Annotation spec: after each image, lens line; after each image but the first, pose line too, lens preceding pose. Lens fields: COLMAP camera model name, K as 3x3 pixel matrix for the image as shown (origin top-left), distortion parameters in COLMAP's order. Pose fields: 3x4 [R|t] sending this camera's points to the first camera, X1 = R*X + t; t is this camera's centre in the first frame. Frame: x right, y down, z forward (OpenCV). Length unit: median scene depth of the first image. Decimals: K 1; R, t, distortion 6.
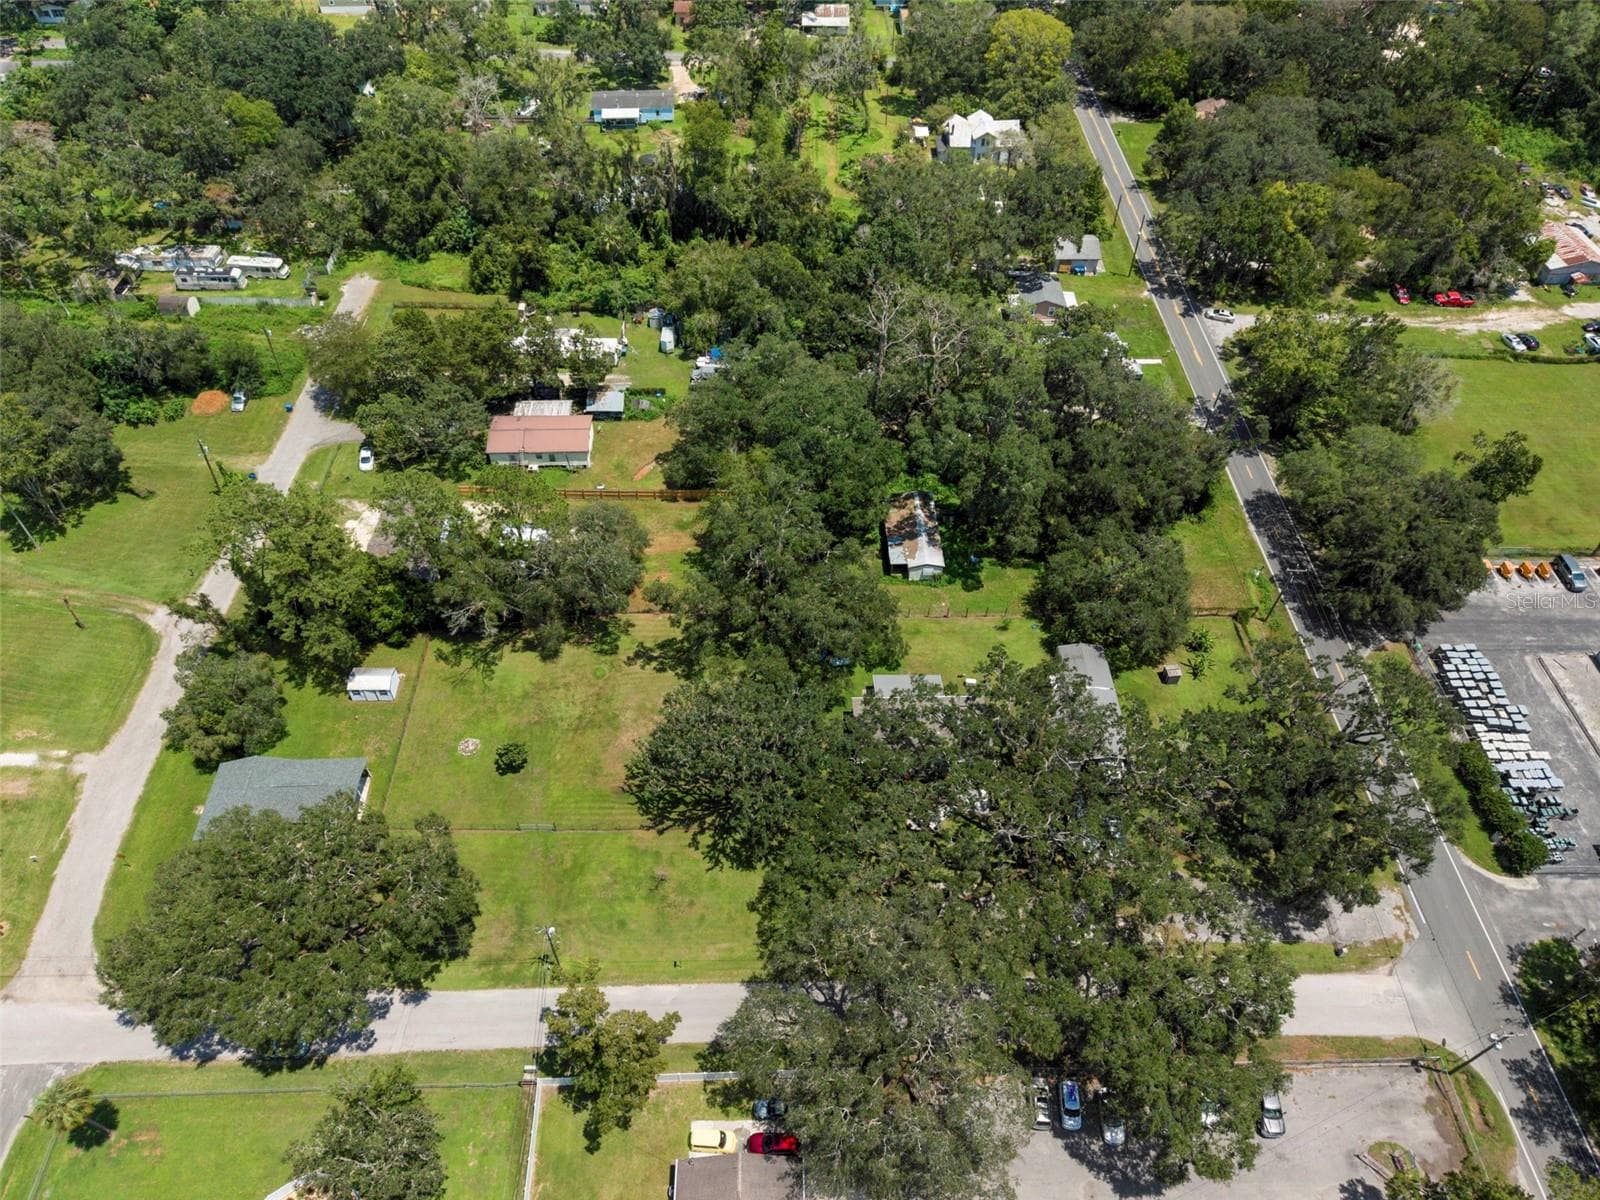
lens RADIAL K [[1076.3, 0, 795.7], [0, 1076.3, 601.9], [0, 0, 1]] dist [0.019914, -0.017344]
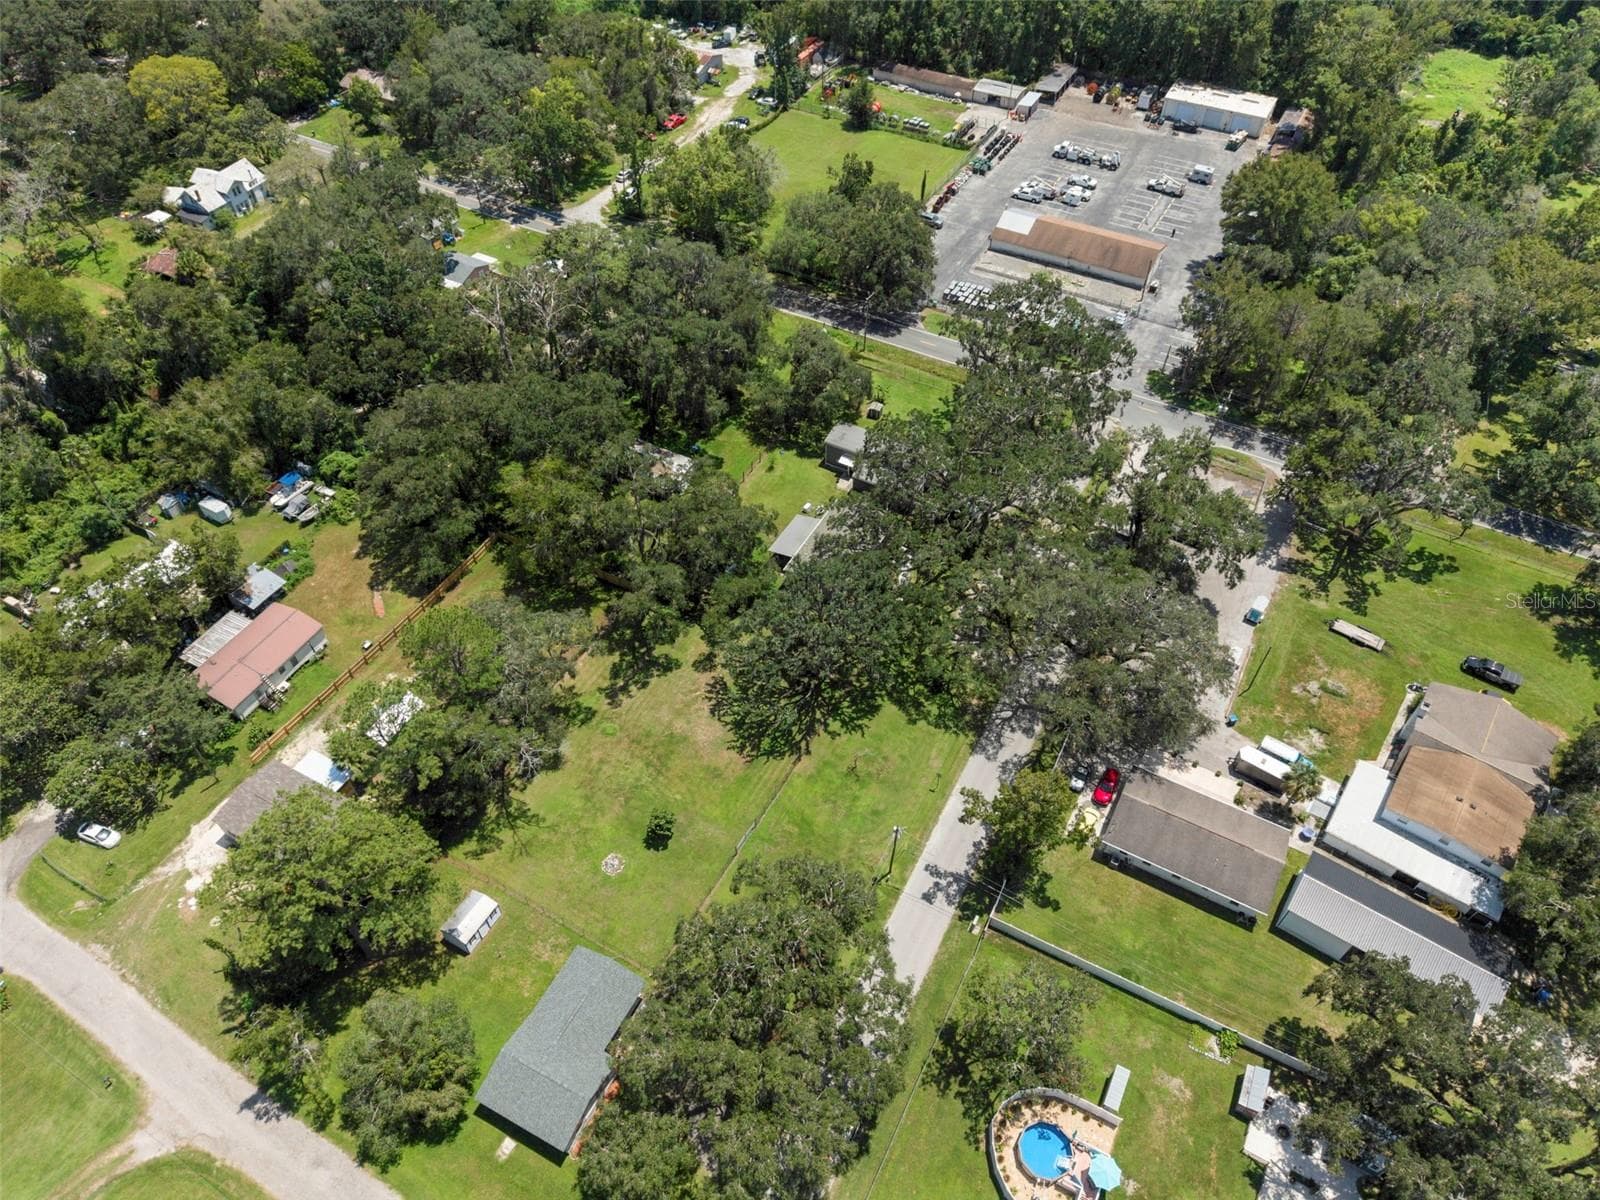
lens RADIAL K [[1076.3, 0, 808.7], [0, 1076.3, 596.4], [0, 0, 1]] dist [0.019914, -0.017344]
pose [[0.498355, -0.647801, 0.576190, -0.476275], [0.647842, 0.719911, 0.249057, -0.119962], [-0.576145, 0.249161, 0.778444, 0.103699]]
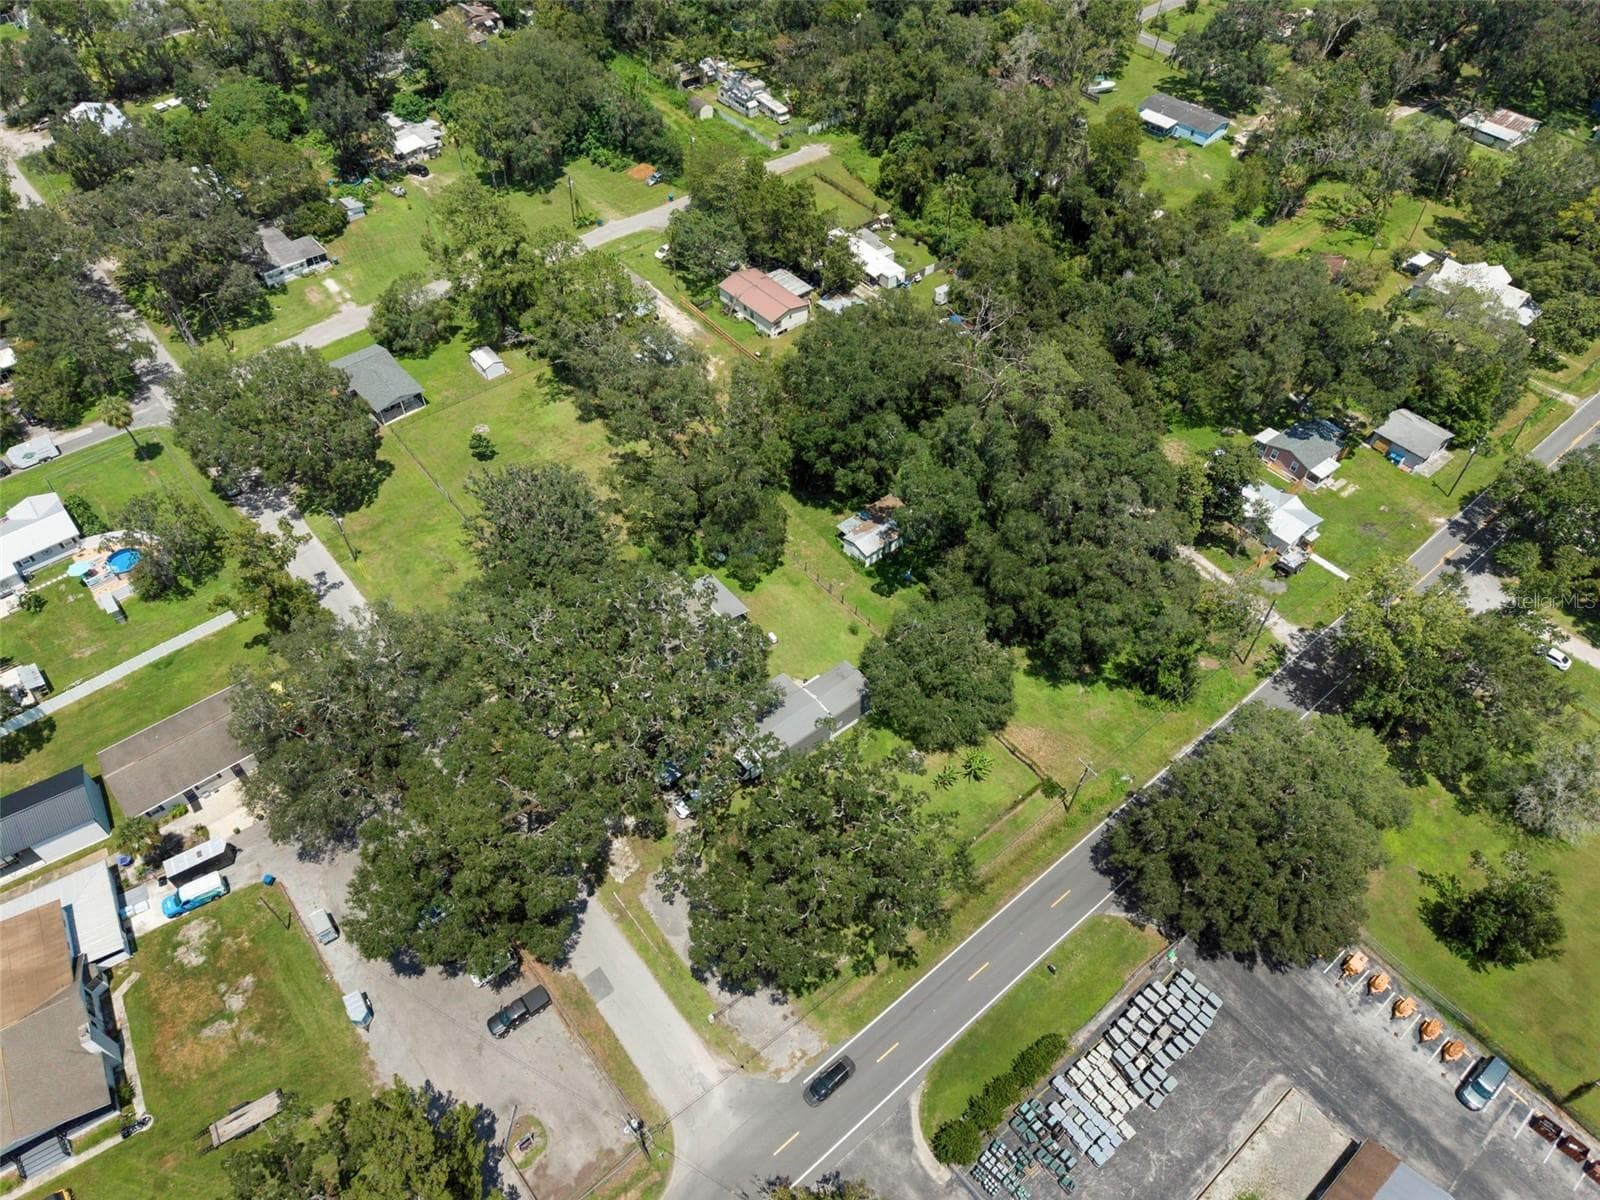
lens RADIAL K [[1076.3, 0, 810.3], [0, 1076.3, 603.2], [0, 0, 1]] dist [0.019914, -0.017344]
pose [[0.620926, 0.582257, -0.524812, 0.602535], [-0.582697, 0.790688, 0.187822, -0.142193], [0.524323, 0.189182, 0.830238, 0.126411]]
